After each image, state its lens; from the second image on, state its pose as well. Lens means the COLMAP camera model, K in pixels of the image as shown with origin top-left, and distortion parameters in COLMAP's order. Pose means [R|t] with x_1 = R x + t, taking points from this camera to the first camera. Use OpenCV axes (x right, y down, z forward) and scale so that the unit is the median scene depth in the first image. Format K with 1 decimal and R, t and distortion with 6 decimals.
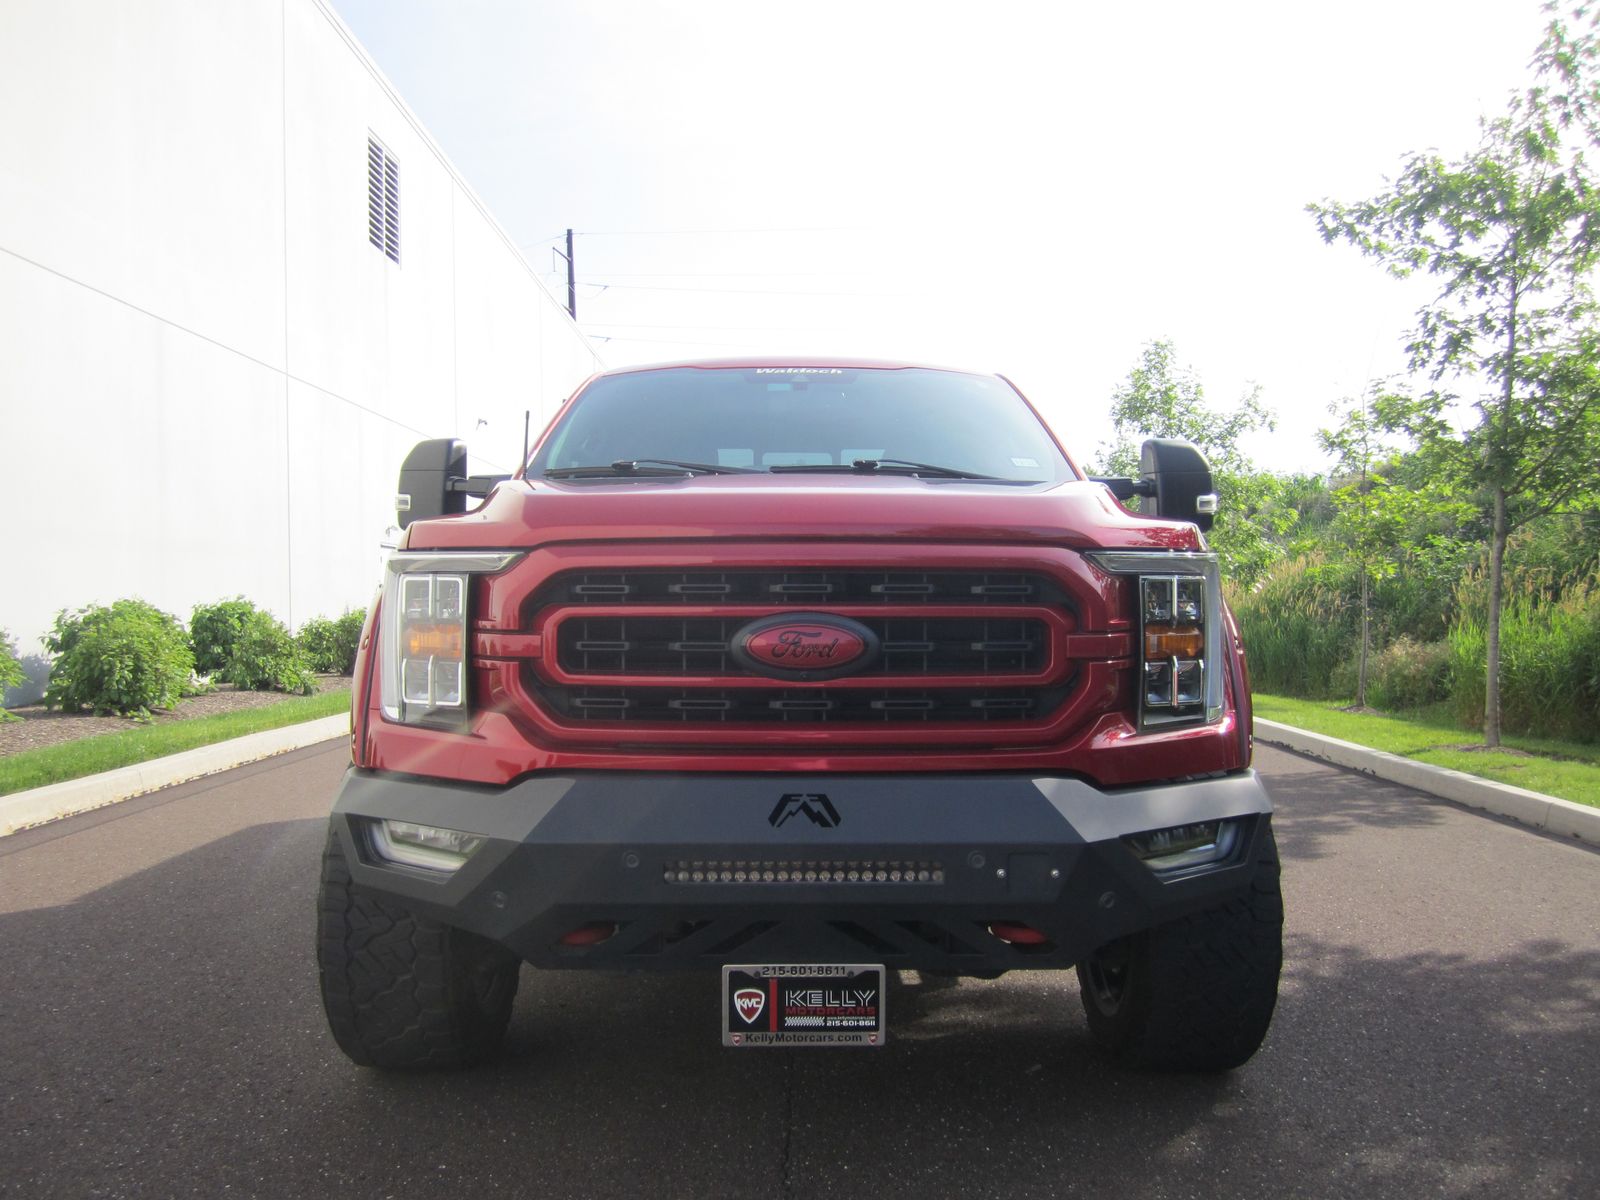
lens RADIAL K [[1321.0, 0, 799.0], [0, 1321.0, 624.1], [0, 0, 1]] dist [-0.063613, 0.024298]
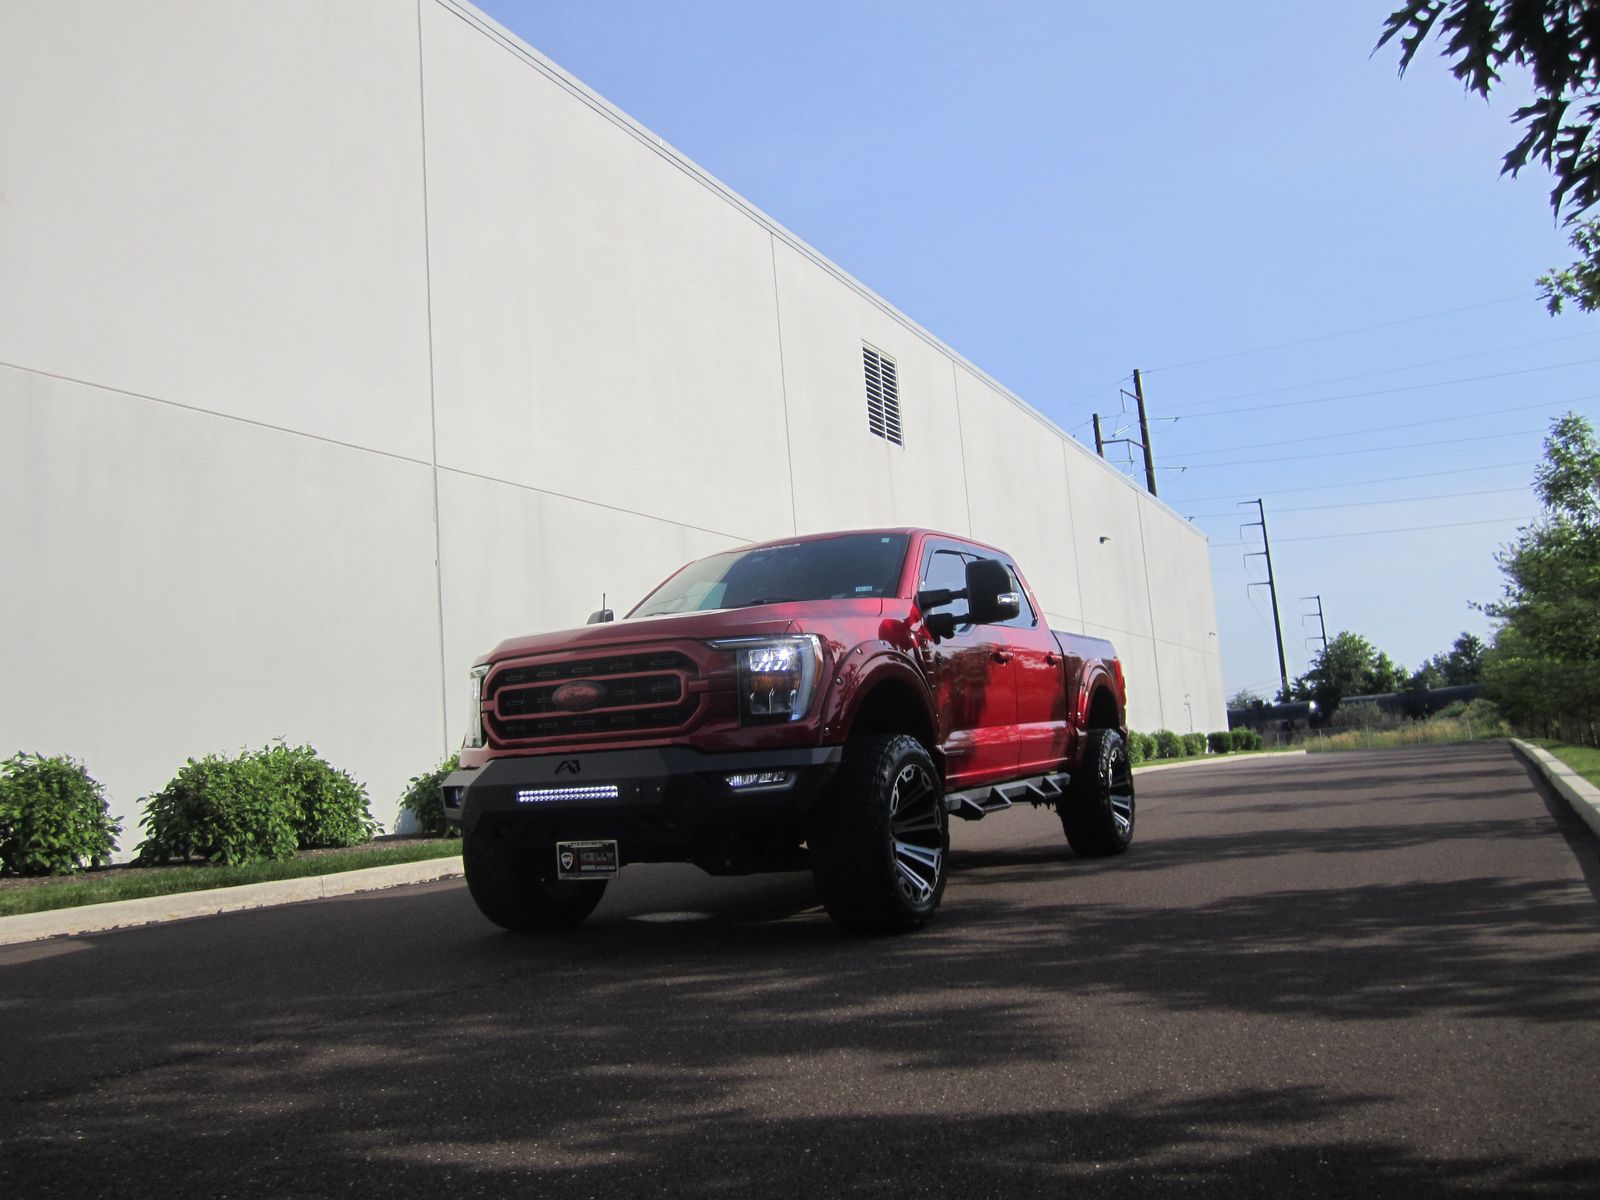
lens RADIAL K [[1321.0, 0, 808.5], [0, 1321.0, 645.3], [0, 0, 1]] dist [-0.063613, 0.024298]
pose [[0.887444, -0.092911, -0.451454, 1.330996], [0.053211, 0.993575, -0.099882, 0.171303], [0.457834, 0.064617, 0.886686, -0.781052]]
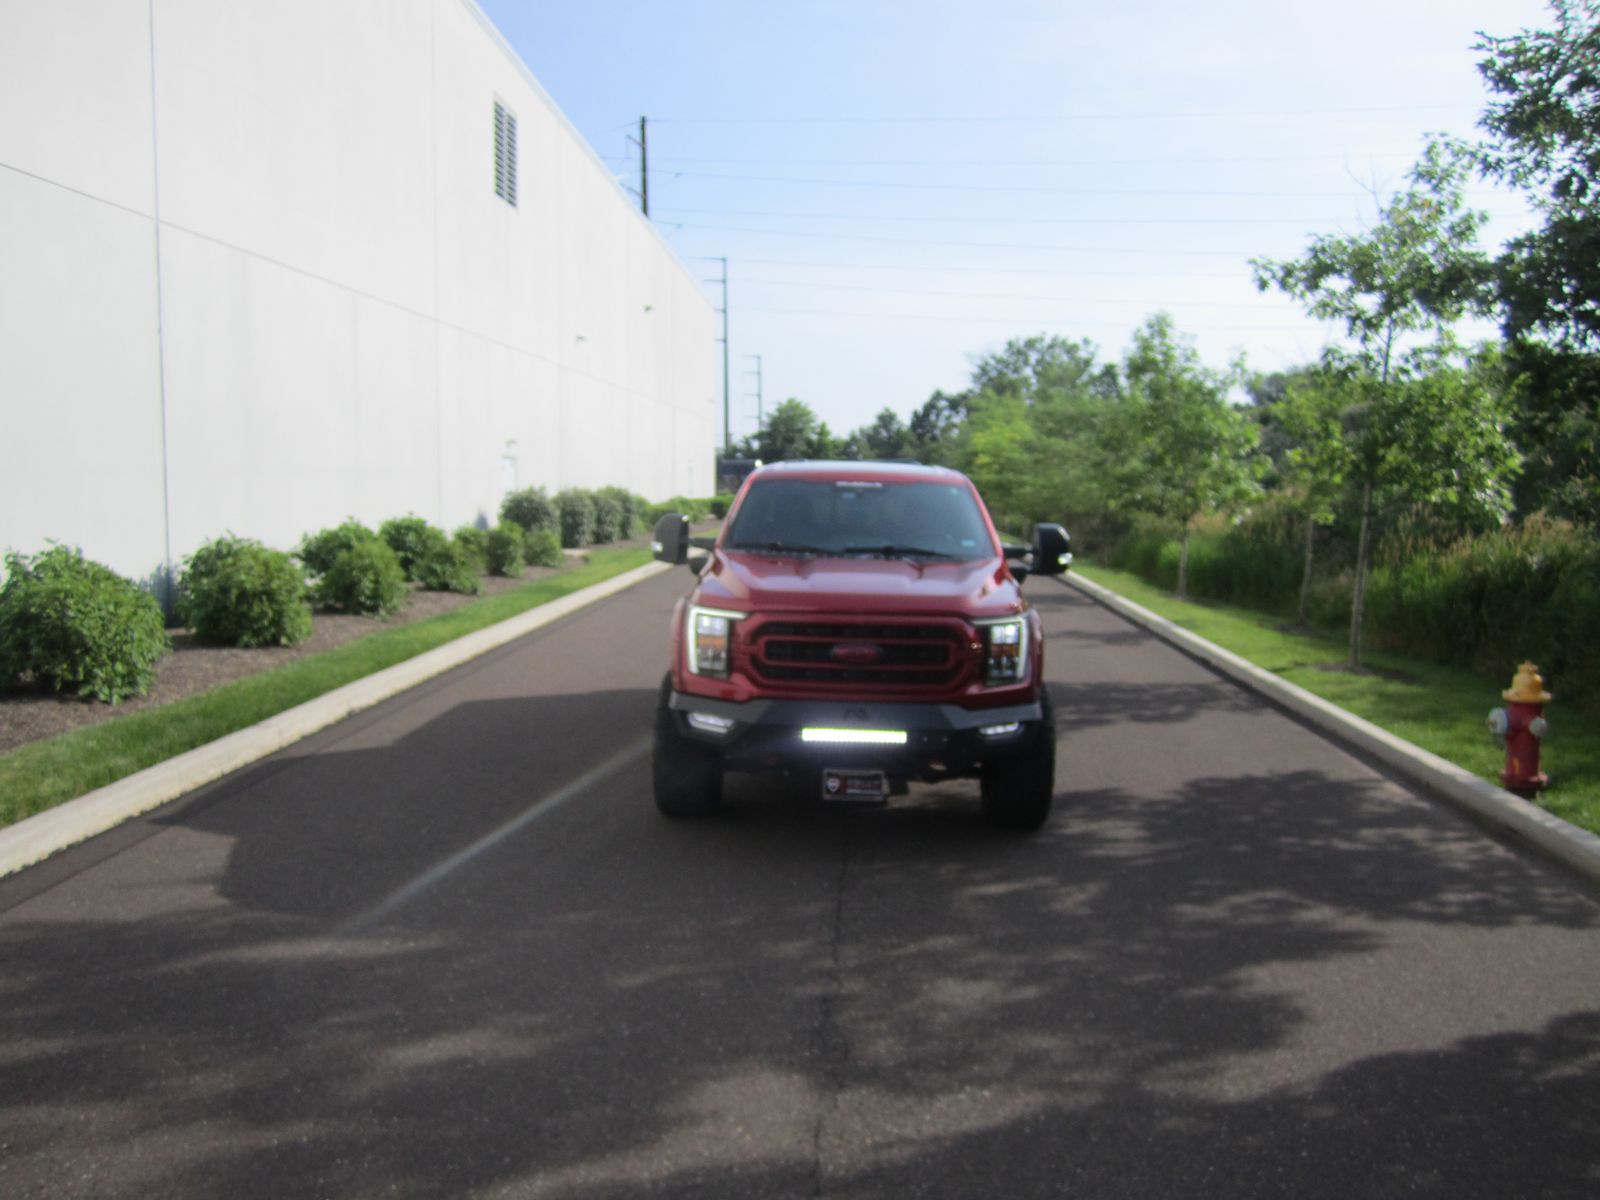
lens RADIAL K [[1321.0, 0, 800.2], [0, 1321.0, 642.0], [0, 0, 1]] dist [-0.063613, 0.024298]
pose [[0.998796, 0.028021, -0.040257, -0.004229], [-0.023359, 0.993440, 0.111947, -0.302021], [0.043129, -0.110872, 0.992898, -1.655171]]
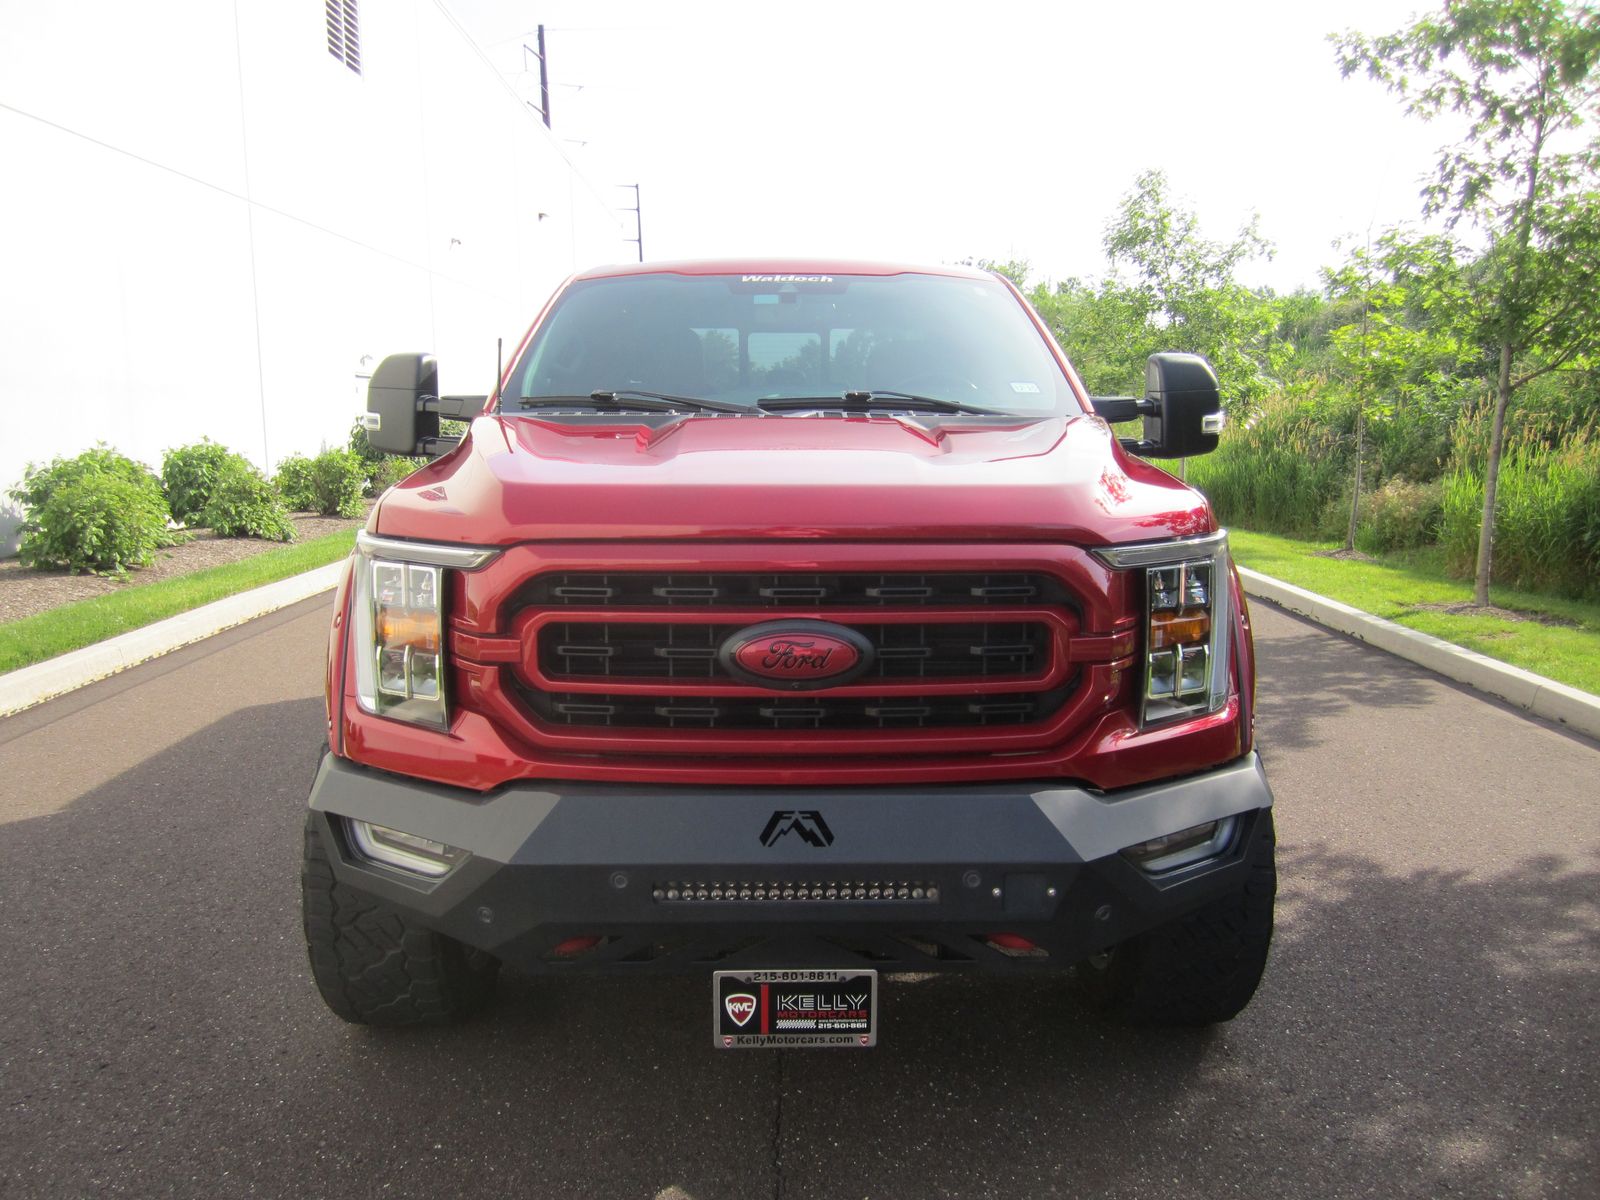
lens RADIAL K [[1321.0, 0, 795.6], [0, 1321.0, 624.2], [0, 0, 1]] dist [-0.063613, 0.024298]
pose [[0.999956, -0.001611, 0.009286, -0.004975], [0.000276, 0.989862, 0.142033, -0.138306], [-0.009421, -0.142024, 0.989818, 0.055132]]
